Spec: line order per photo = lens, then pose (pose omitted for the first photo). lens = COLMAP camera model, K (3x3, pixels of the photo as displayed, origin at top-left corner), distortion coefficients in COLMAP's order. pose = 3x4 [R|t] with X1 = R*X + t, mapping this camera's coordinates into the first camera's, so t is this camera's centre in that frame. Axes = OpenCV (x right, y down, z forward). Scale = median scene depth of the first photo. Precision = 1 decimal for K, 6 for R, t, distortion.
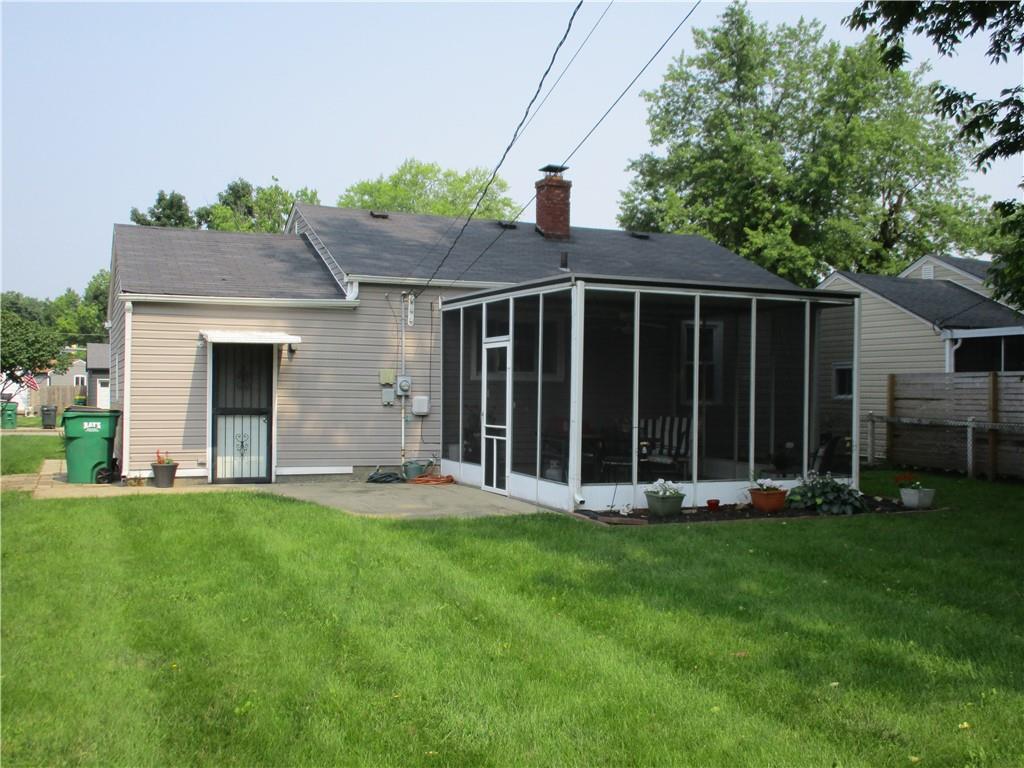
lens RADIAL K [[1061.8, 0, 510.4], [0, 1061.8, 382.4], [0, 0, 1]] dist [-0.028845, 0.000000]
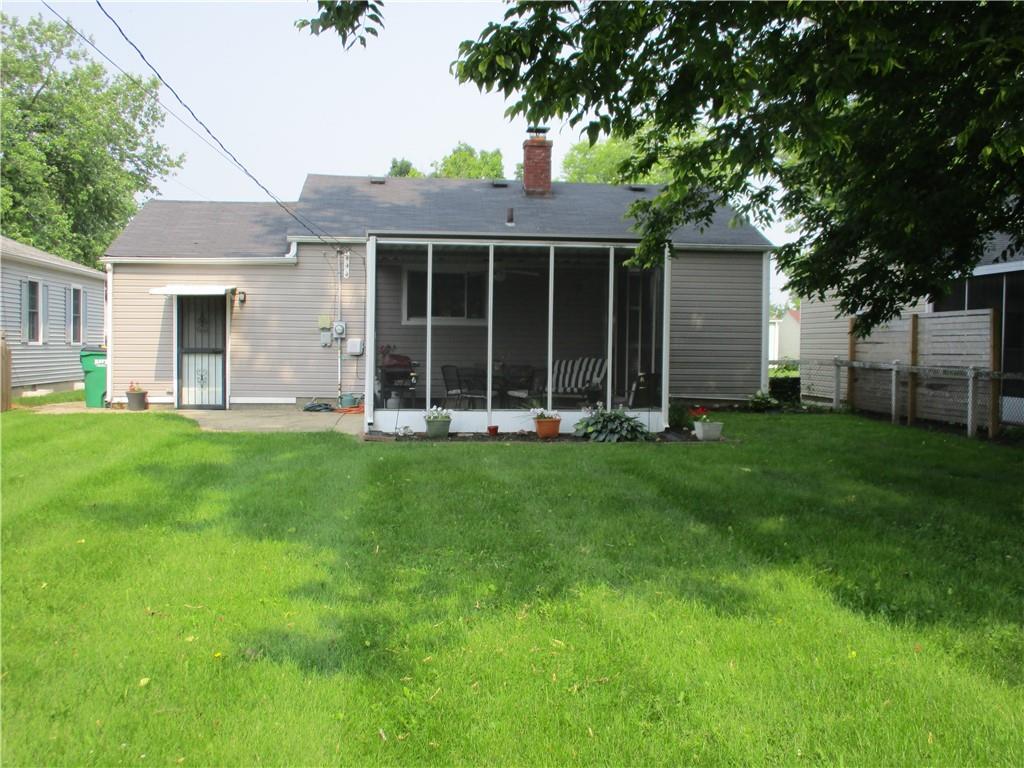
lens RADIAL K [[1061.8, 0, 512.7], [0, 1061.8, 387.6], [0, 0, 1]] dist [-0.028845, 0.000000]
pose [[0.955765, 0.011426, -0.293911, 0.444038], [0.002201, 0.998939, 0.045990, 0.014065], [0.294125, -0.044603, 0.954726, -0.064879]]
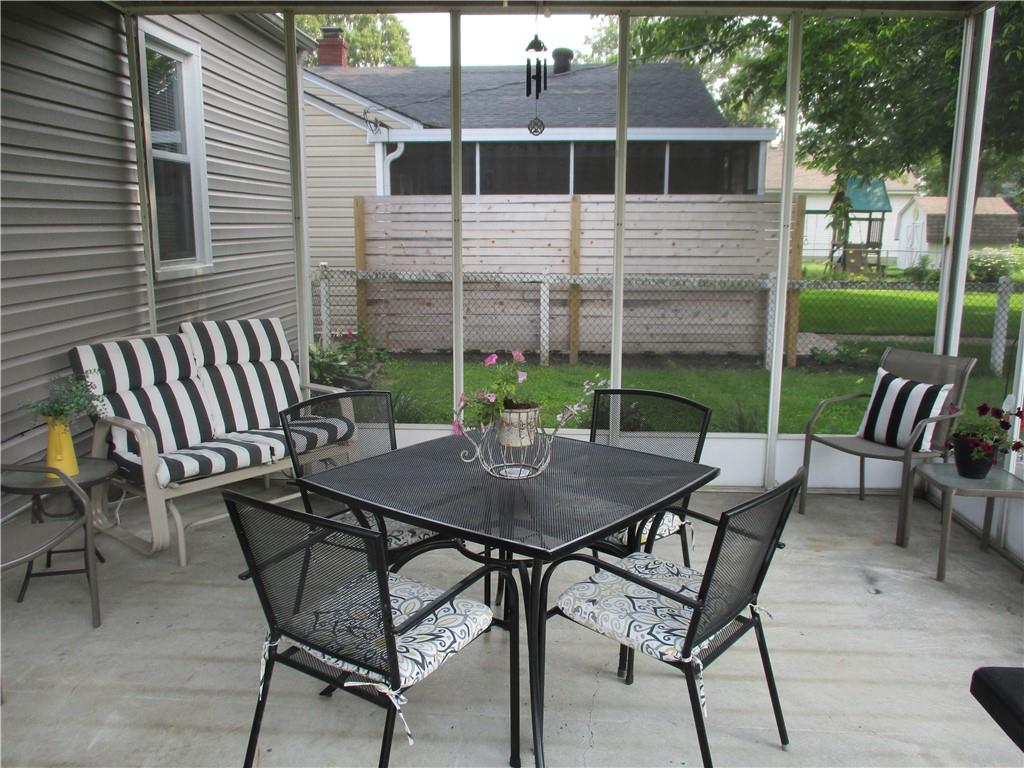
lens RADIAL K [[856.0, 0, 510.5], [0, 856.0, 385.4], [0, 0, 1]] dist [-0.032939, 0.003915]
pose [[0.449764, -0.175367, 0.875762, -0.048325], [-0.009463, 0.979544, 0.201009, -0.001038], [-0.893097, -0.098694, 0.438904, 0.901737]]
